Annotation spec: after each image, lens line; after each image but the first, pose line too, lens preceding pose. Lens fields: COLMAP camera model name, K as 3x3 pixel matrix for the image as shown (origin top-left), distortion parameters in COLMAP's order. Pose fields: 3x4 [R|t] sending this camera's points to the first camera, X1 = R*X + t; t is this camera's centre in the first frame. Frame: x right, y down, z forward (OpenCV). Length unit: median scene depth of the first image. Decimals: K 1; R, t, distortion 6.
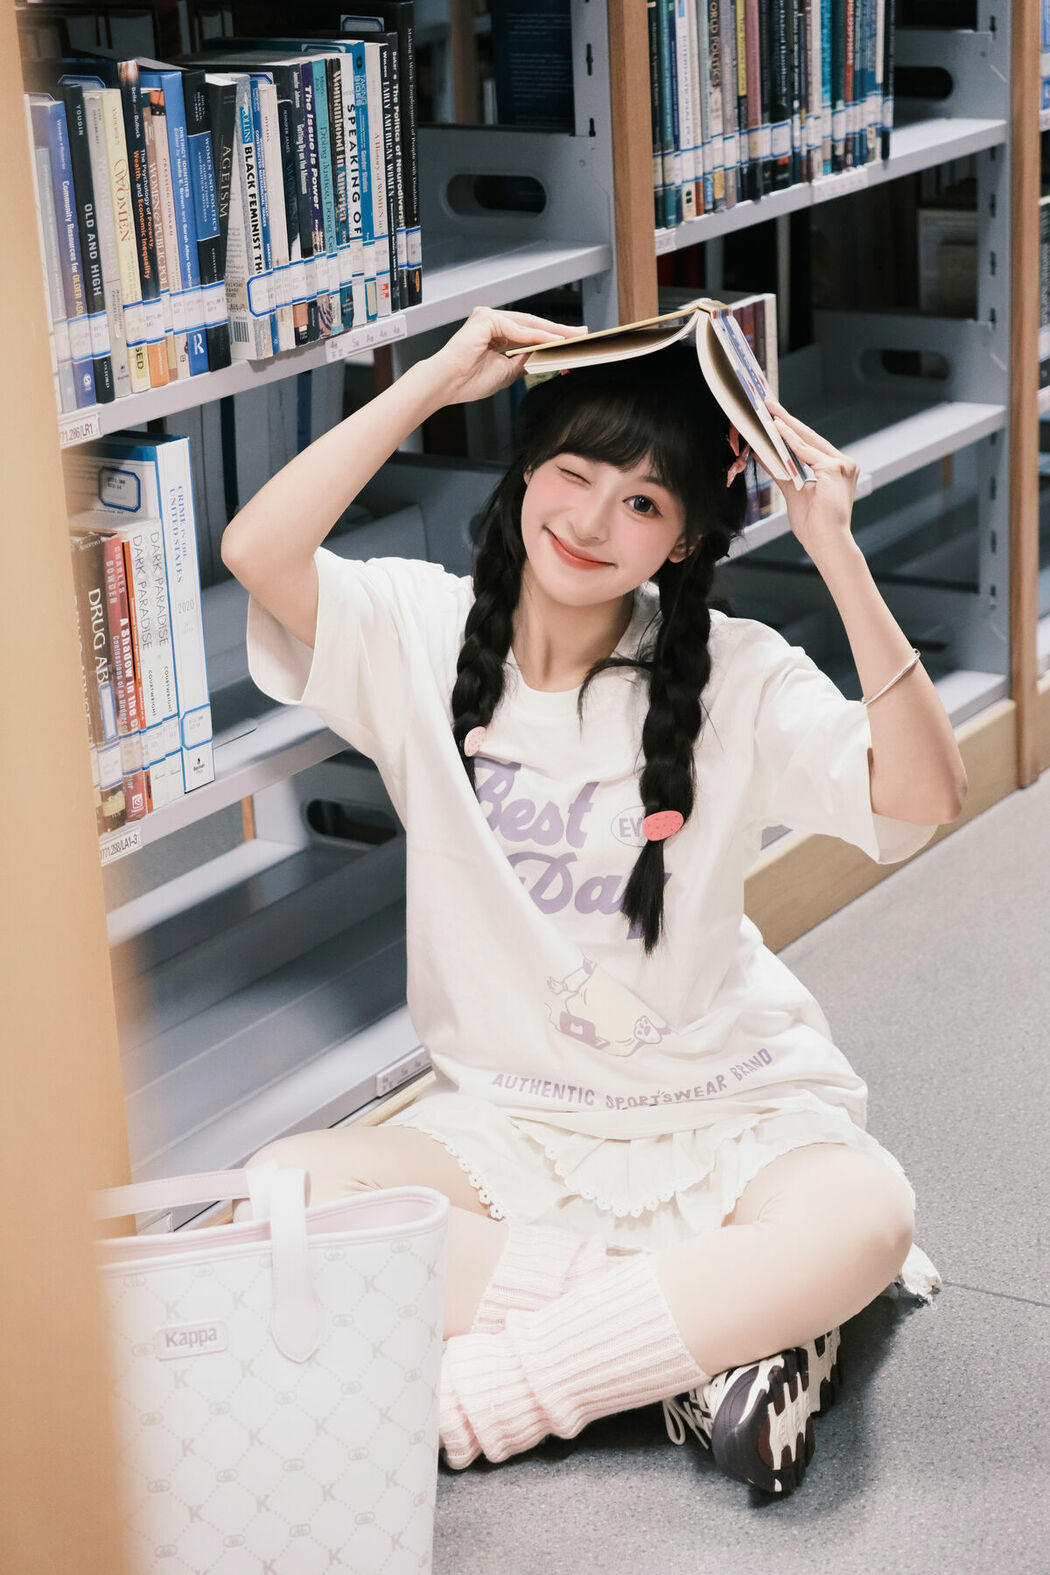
lens RADIAL K [[3419.2, 0, 519.8], [0, 3419.2, 791.5], [0, 0, 1]] dist [0.236675, 0.000000]
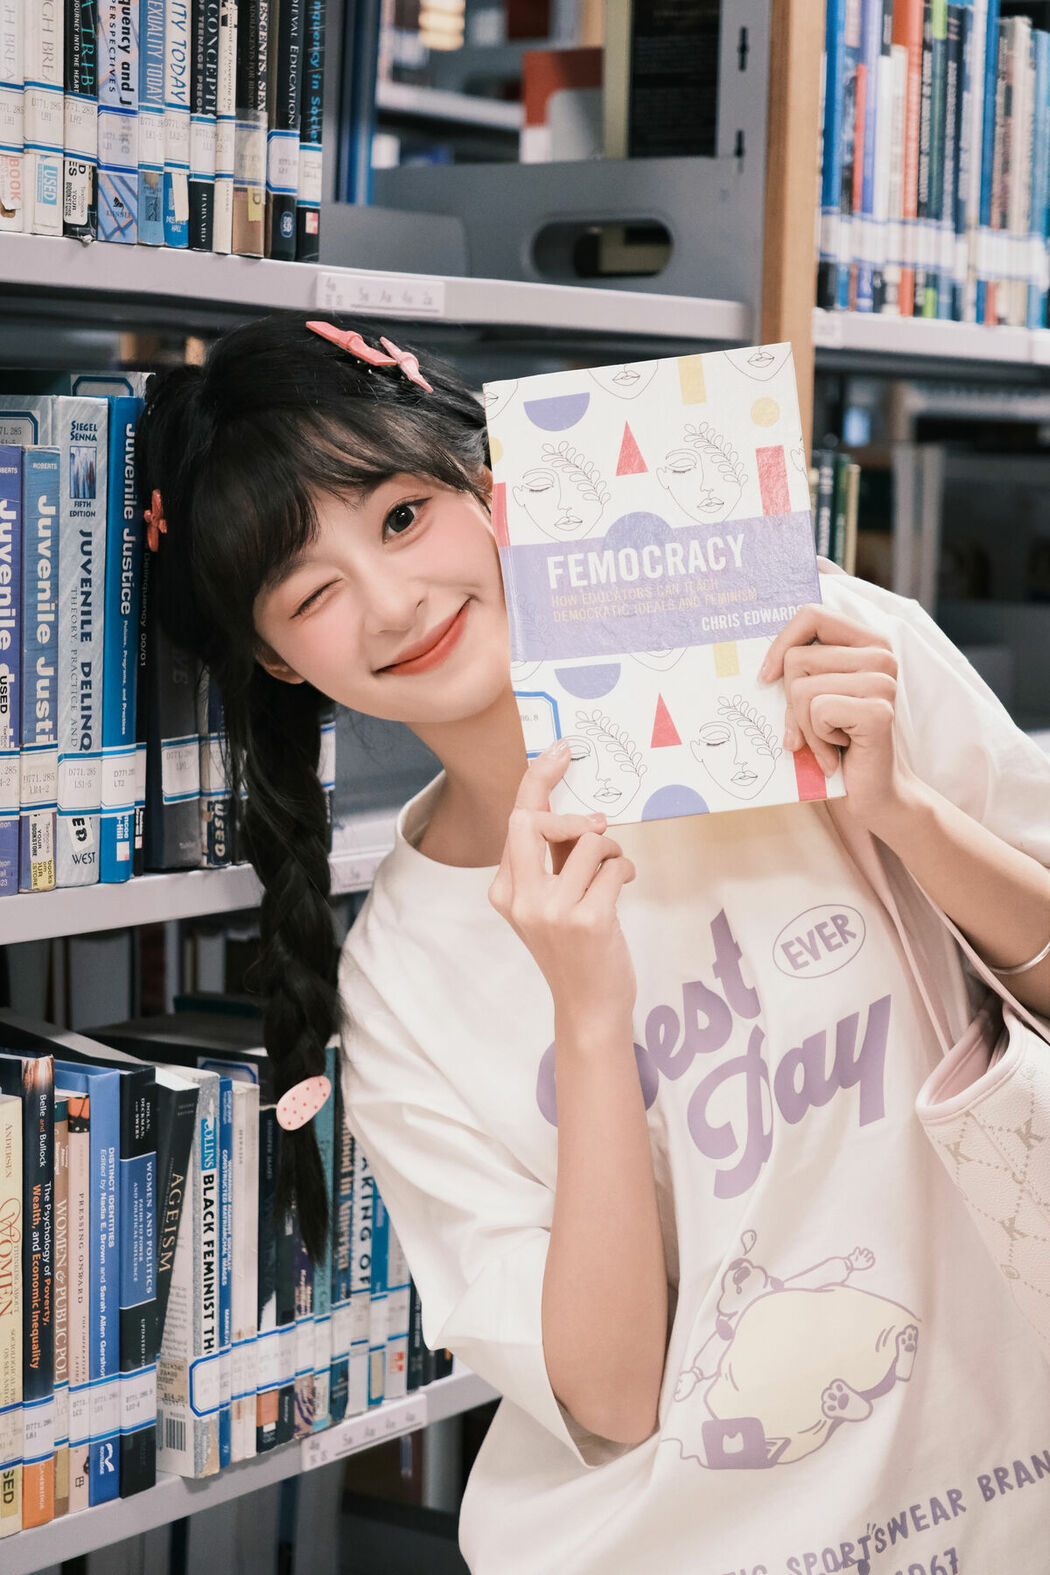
lens RADIAL K [[3419.2, 0, 535.1], [0, 3419.2, 772.0], [0, 0, 1]] dist [0.236675, 0.000000]
pose [[0.997347, 0.067106, -0.028219, 0.000603], [-0.071773, 0.971244, -0.227008, -0.113323], [0.012174, 0.228431, 0.973484, 0.310810]]
